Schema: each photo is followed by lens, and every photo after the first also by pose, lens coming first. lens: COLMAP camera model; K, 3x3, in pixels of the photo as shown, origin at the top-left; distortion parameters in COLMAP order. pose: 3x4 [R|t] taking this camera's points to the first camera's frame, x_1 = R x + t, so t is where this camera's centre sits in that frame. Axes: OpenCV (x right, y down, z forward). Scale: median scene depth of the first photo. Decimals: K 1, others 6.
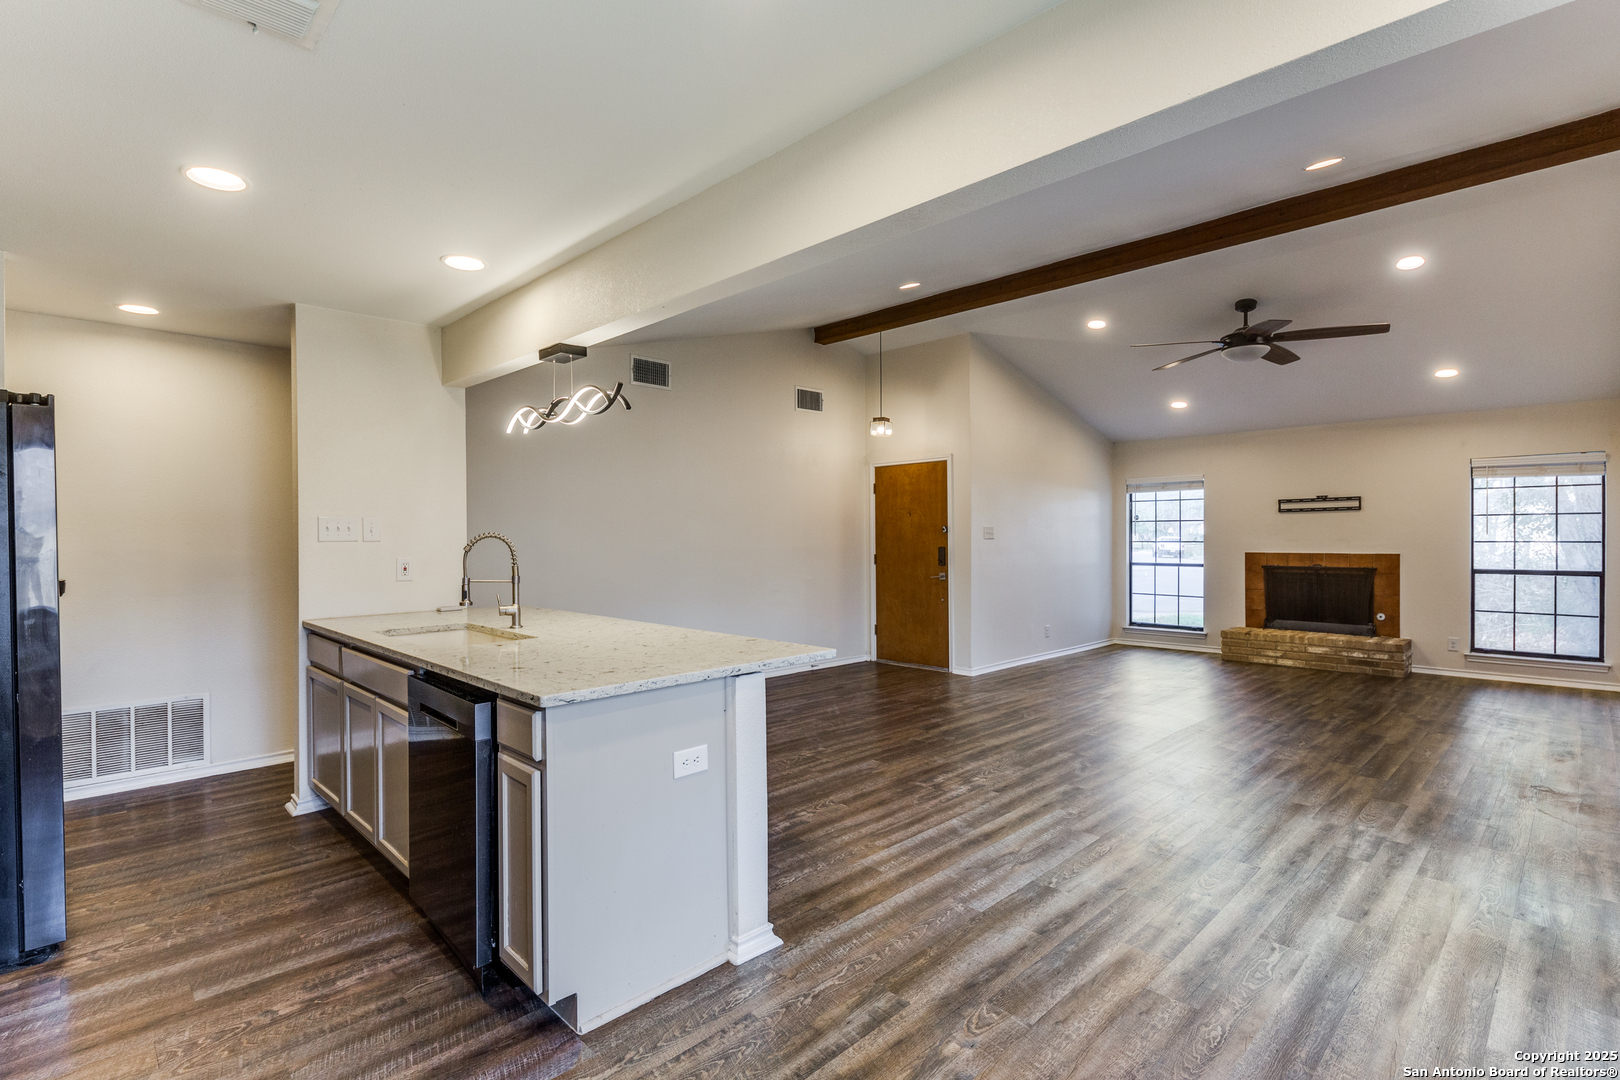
lens RADIAL K [[770.4, 0, 795.6], [0, 770.4, 539.0], [0, 0, 1]] dist [-0.000127, -0.002622]
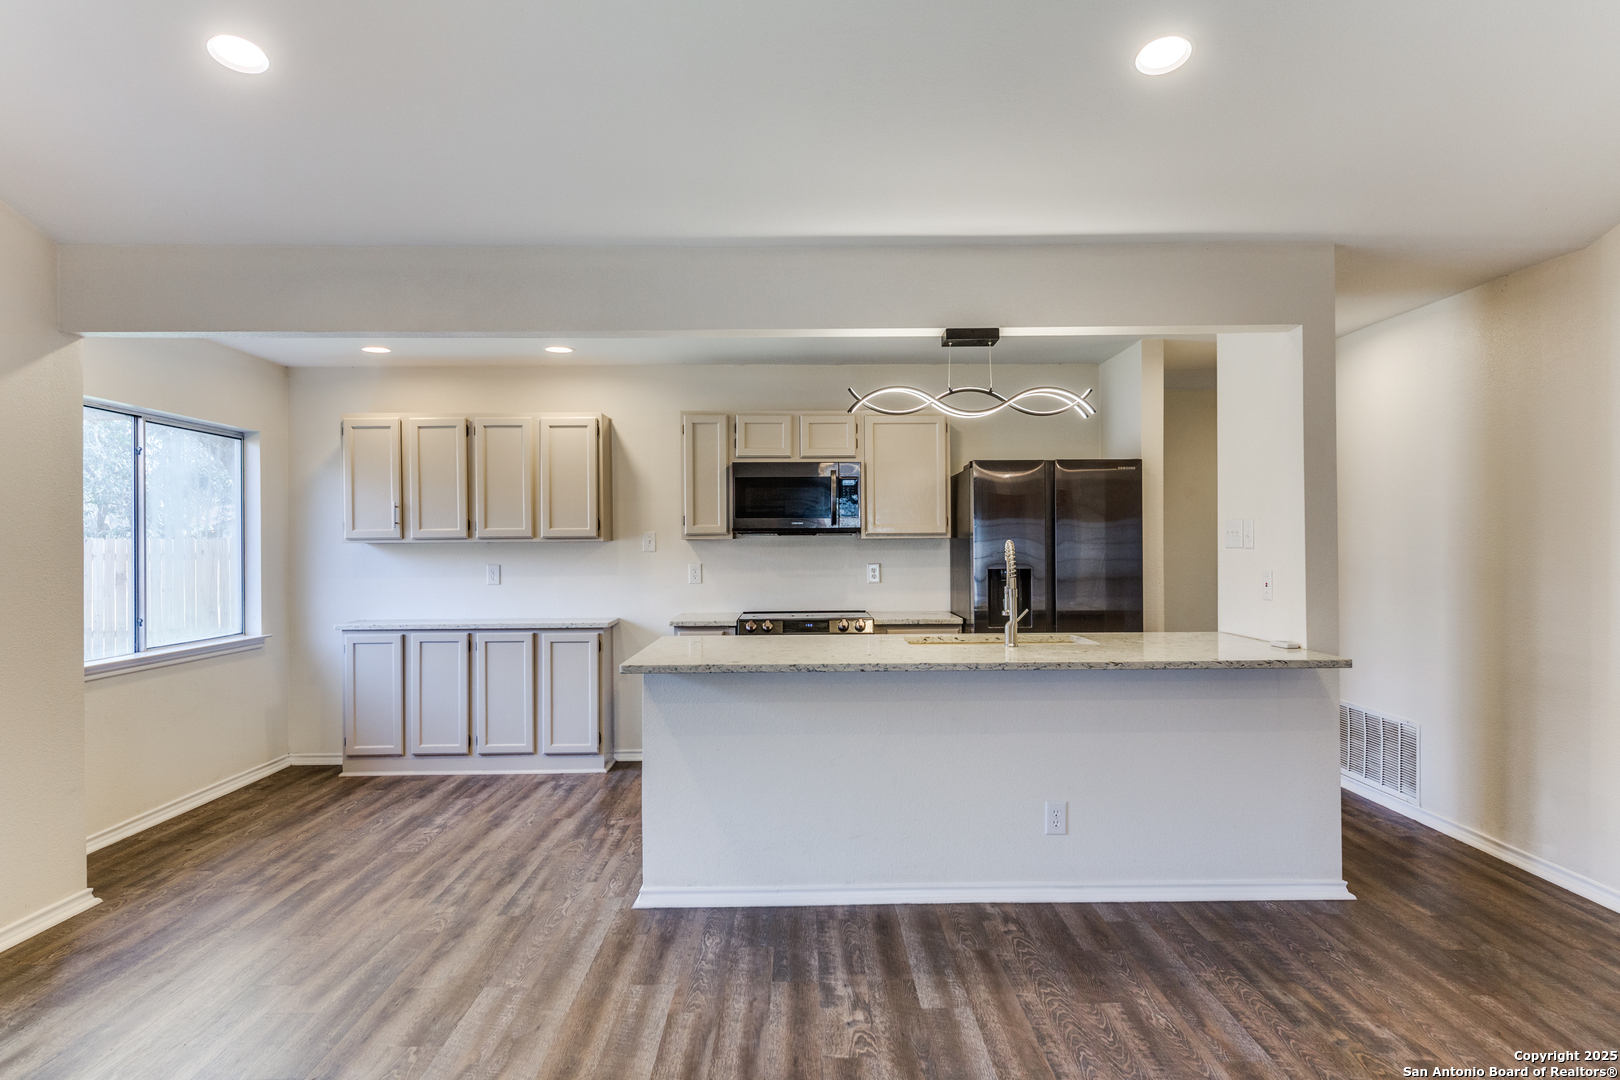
lens RADIAL K [[997.3, 0, 811.8], [0, 997.3, 533.2], [0, 0, 1]] dist [0.003827, -0.002923]
pose [[-0.684900, 0.004077, -0.728626, 0.645962], [0.005882, 0.999983, 0.000066, -0.017318], [0.728614, -0.004241, -0.684912, 1.637551]]
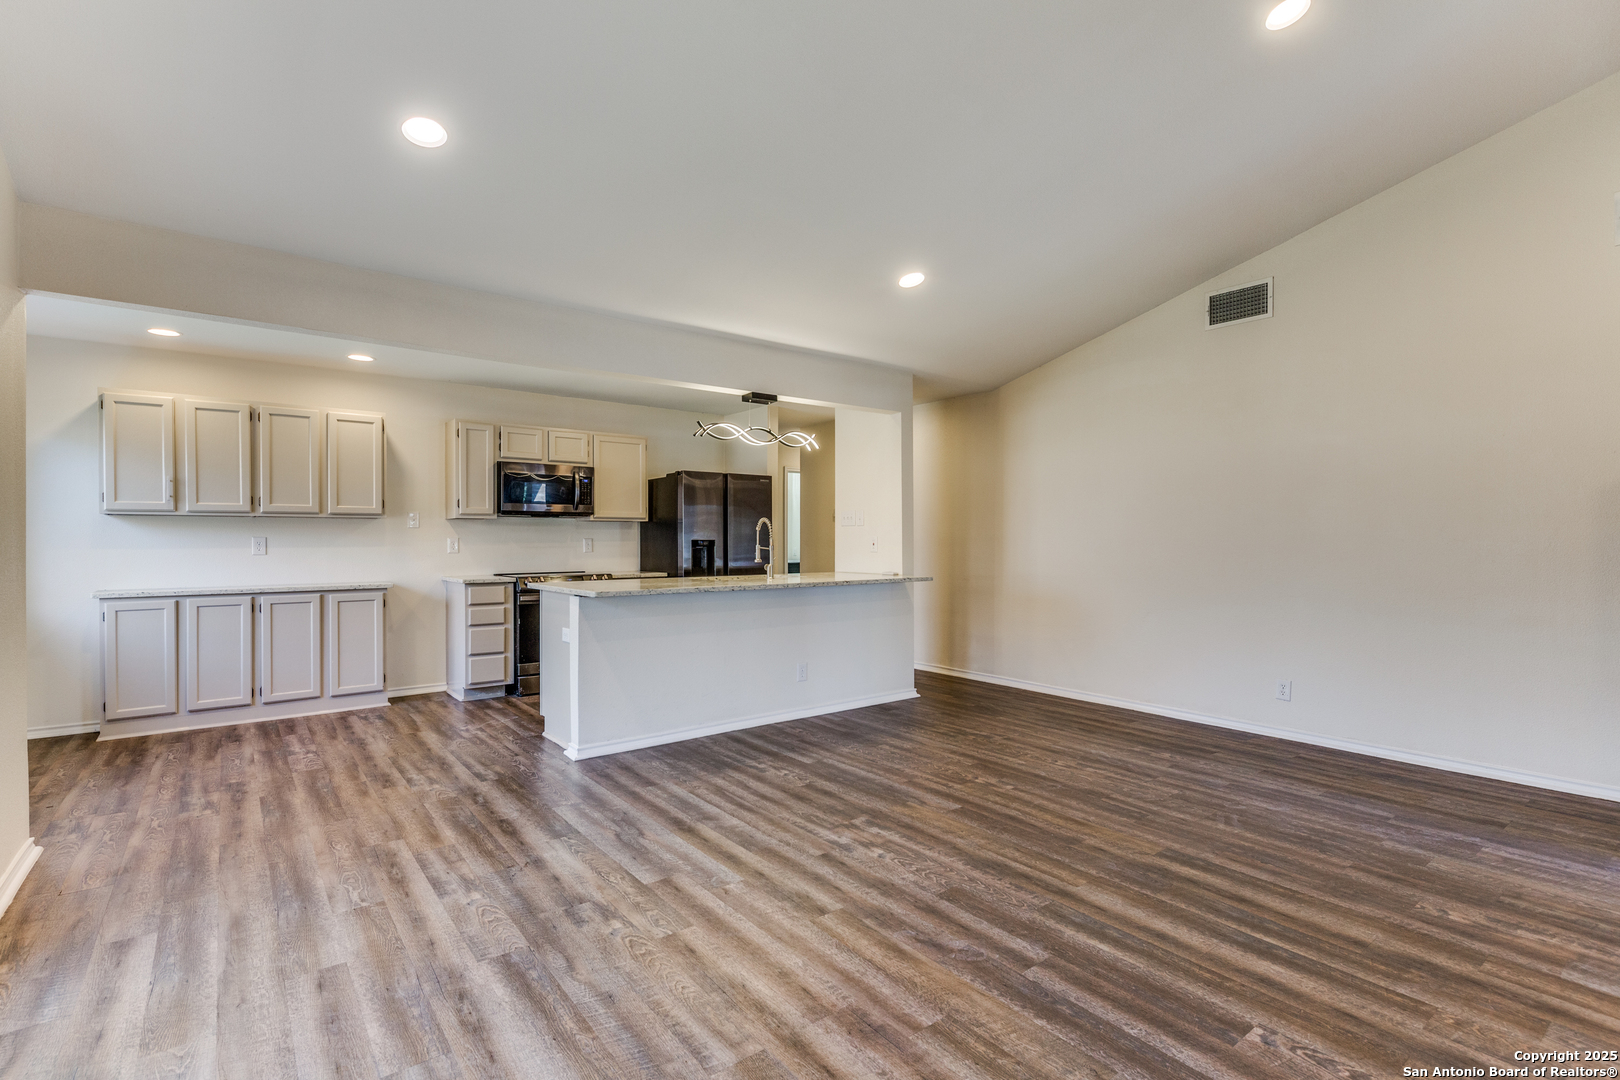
lens RADIAL K [[753.3, 0, 809.8], [0, 753.3, 536.6], [0, 0, 1]] dist [0.003152, -0.001418]
pose [[-0.107569, 0.003047, -0.994193, 1.147362], [-0.004737, 0.999982, 0.003577, 0.025659], [0.994186, 0.005094, -0.107552, 1.249743]]
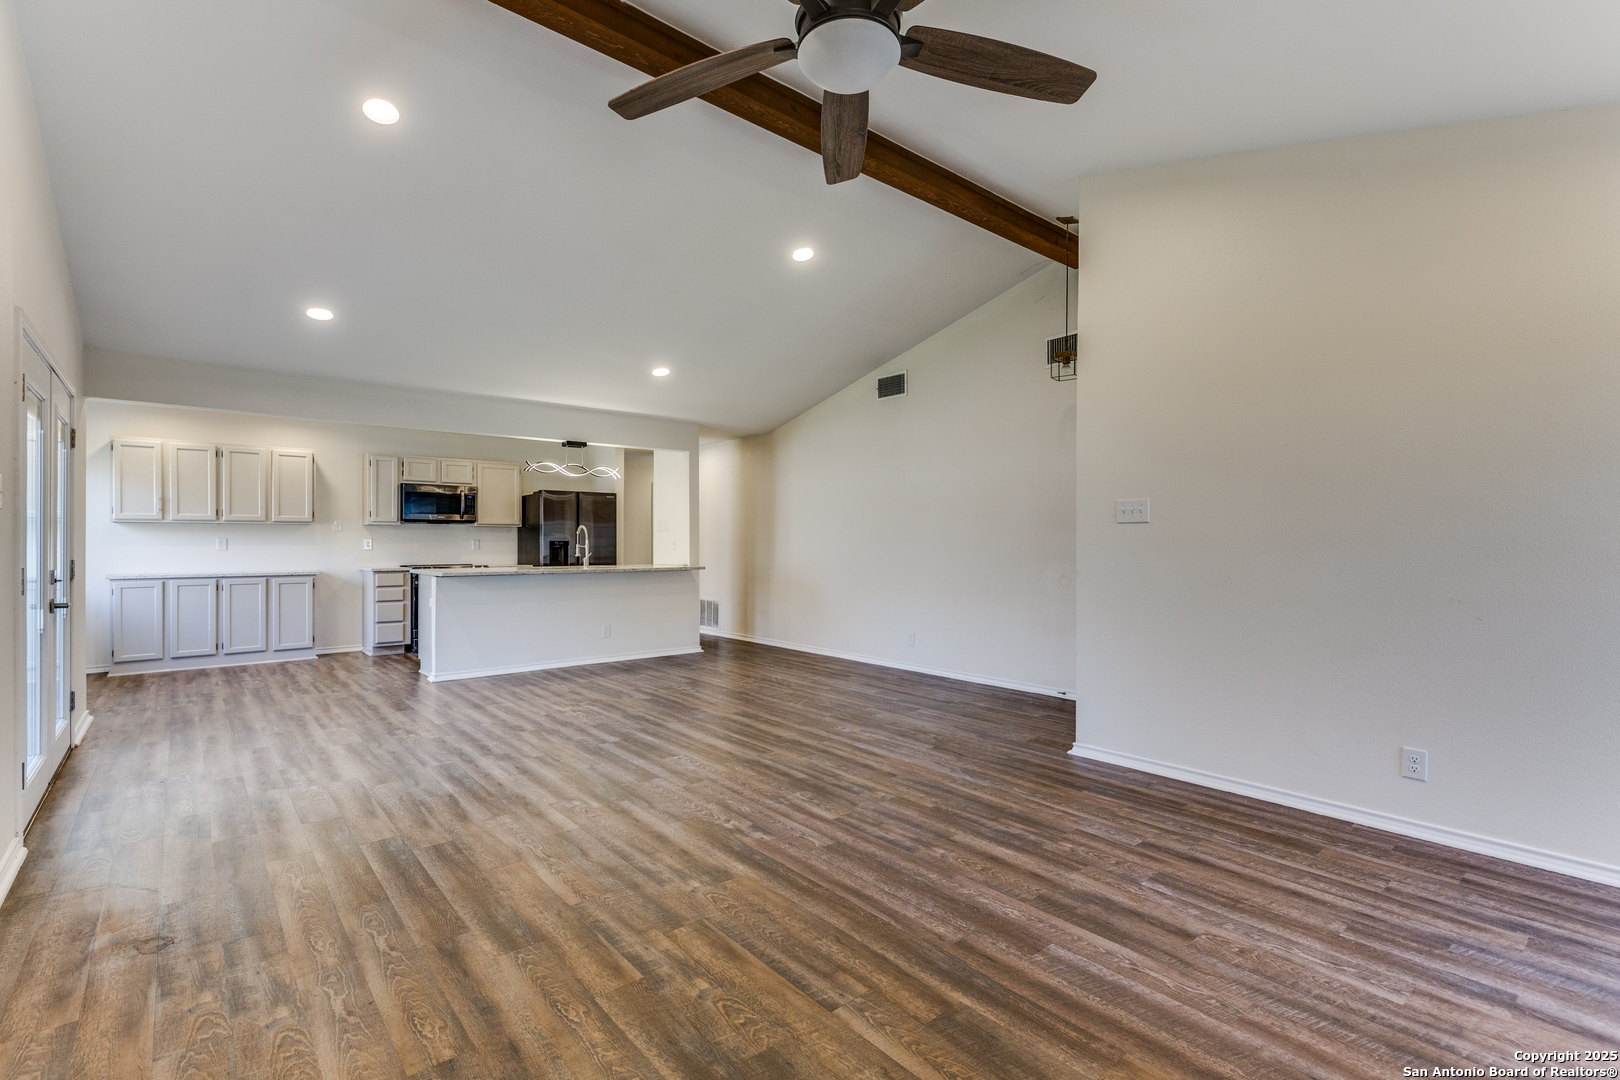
lens RADIAL K [[735.3, 0, 805.2], [0, 735.3, 537.1], [0, 0, 1]] dist [0.004844, -0.003176]
pose [[-0.064984, -0.000420, -0.997886, 1.757591], [-0.007247, 0.999974, 0.000051, 0.023152], [0.997860, 0.007235, -0.064986, 1.792040]]
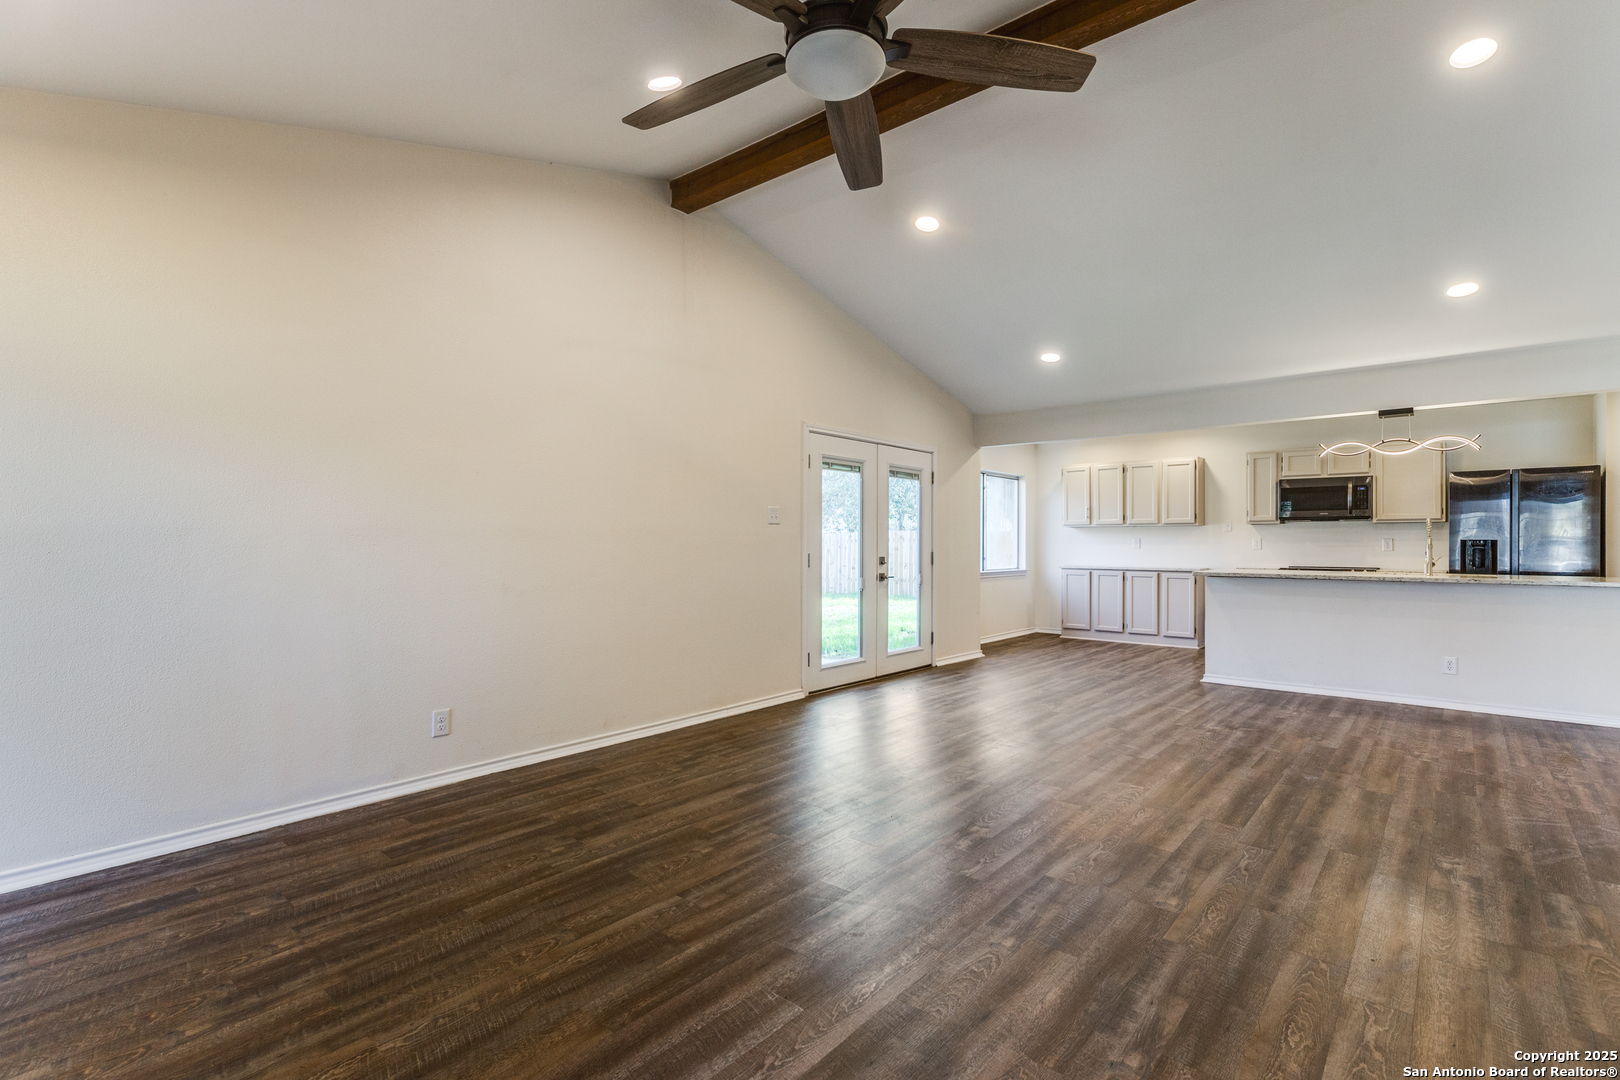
lens RADIAL K [[753.3, 0, 799.4], [0, 753.3, 547.8], [0, 0, 1]] dist [0.003152, -0.001418]
pose [[-0.996097, 0.006245, -0.088042, 1.145920], [0.004917, 0.999871, 0.015287, 0.025073], [0.088127, 0.014795, -0.995999, 2.527803]]
